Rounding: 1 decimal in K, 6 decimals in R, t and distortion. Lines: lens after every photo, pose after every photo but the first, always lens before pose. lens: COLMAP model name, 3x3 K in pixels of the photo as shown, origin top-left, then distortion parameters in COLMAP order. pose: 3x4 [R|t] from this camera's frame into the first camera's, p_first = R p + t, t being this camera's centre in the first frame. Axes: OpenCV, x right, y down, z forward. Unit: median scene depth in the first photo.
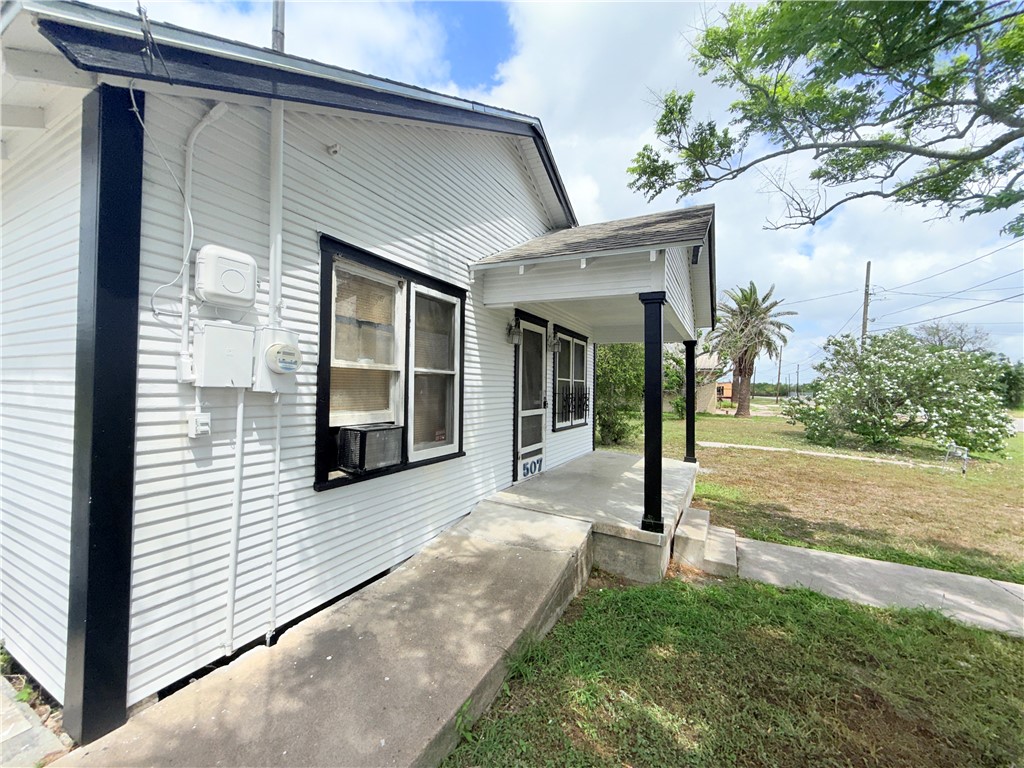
lens RADIAL K [[408.7, 0, 503.5], [0, 408.7, 384.6], [0, 0, 1]] dist [0.001951, 0.000815]
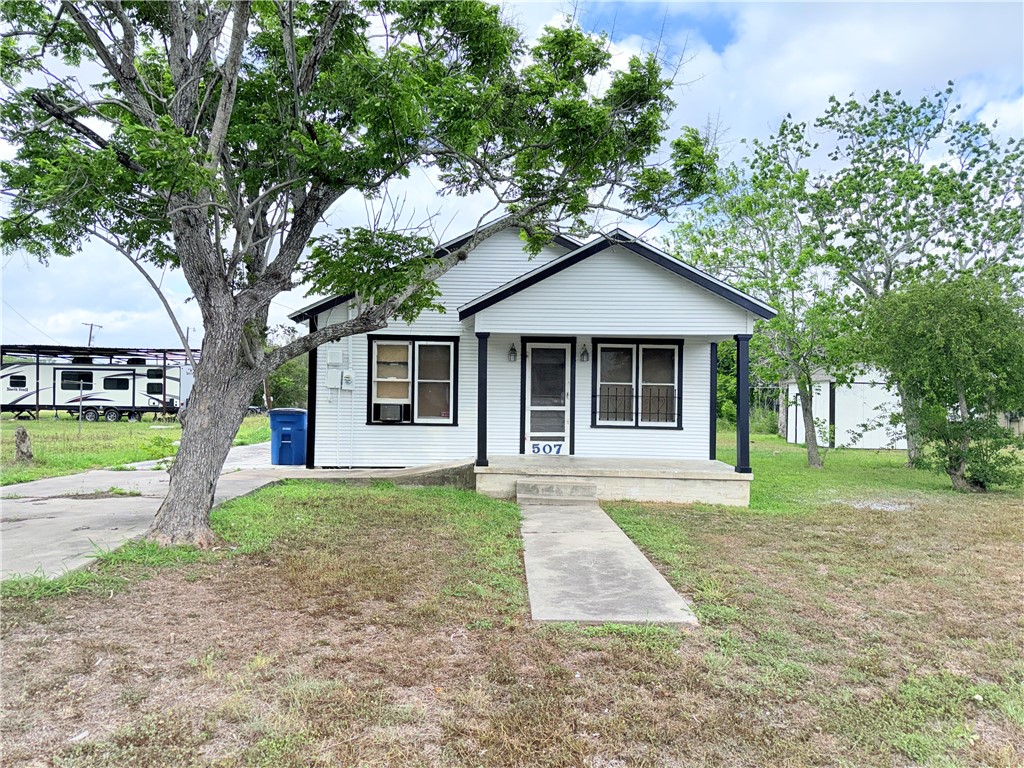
lens RADIAL K [[720.1, 0, 512.3], [0, 720.1, 403.5], [0, 0, 1]] dist [0.057832, -0.055147]
pose [[0.489021, -0.006576, -0.872247, 2.815136], [-0.000515, 0.999969, -0.007827, 0.094744], [0.872272, 0.004277, 0.489003, -0.364469]]
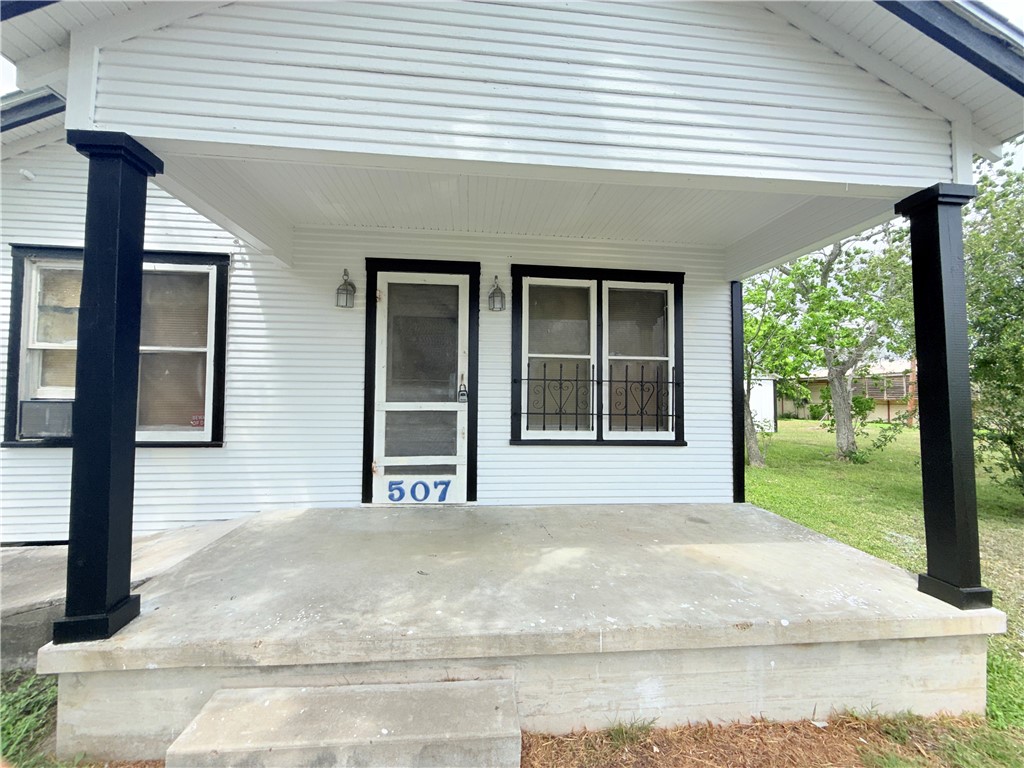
lens RADIAL K [[408.7, 0, 512.0], [0, 408.7, 381.8], [0, 0, 1]] dist [0.001951, 0.000815]
pose [[0.565307, -0.040142, -0.823903, 0.934807], [0.005659, 0.998980, -0.044789, 0.078584], [0.824861, 0.020657, 0.564958, 1.003264]]
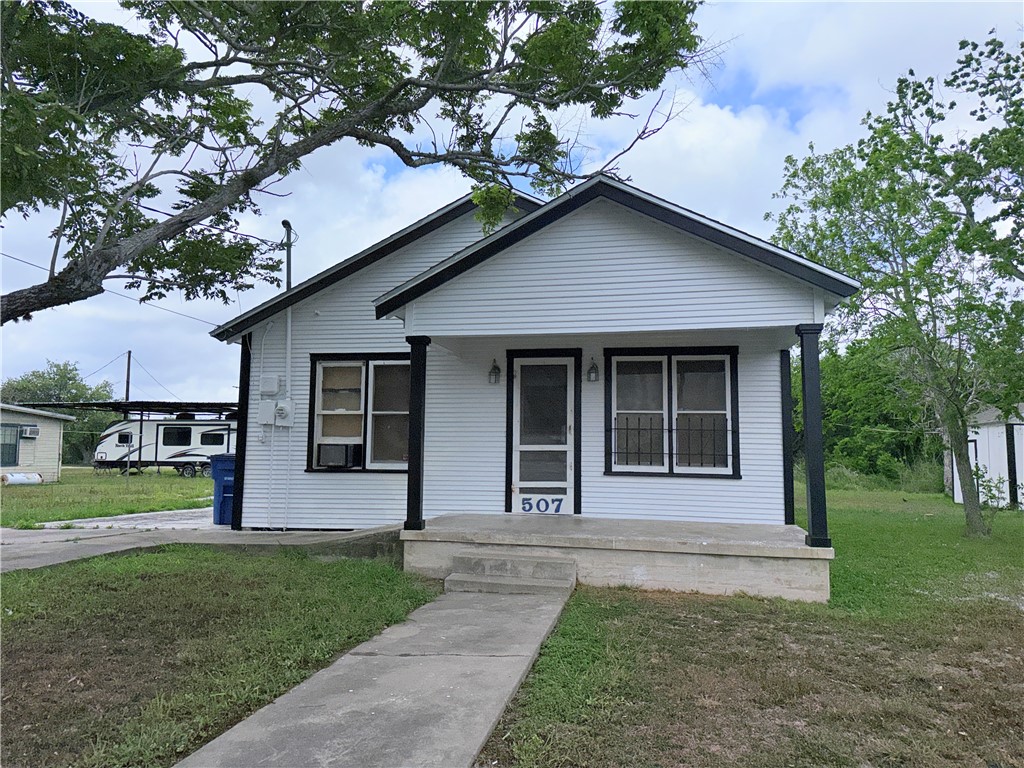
lens RADIAL K [[720.1, 0, 527.6], [0, 720.1, 392.0], [0, 0, 1]] dist [0.057832, -0.055147]
pose [[0.318293, -0.100637, -0.942635, 2.259018], [0.002752, 0.994443, -0.105239, 0.154568], [0.947988, 0.030903, 0.316802, 0.563351]]
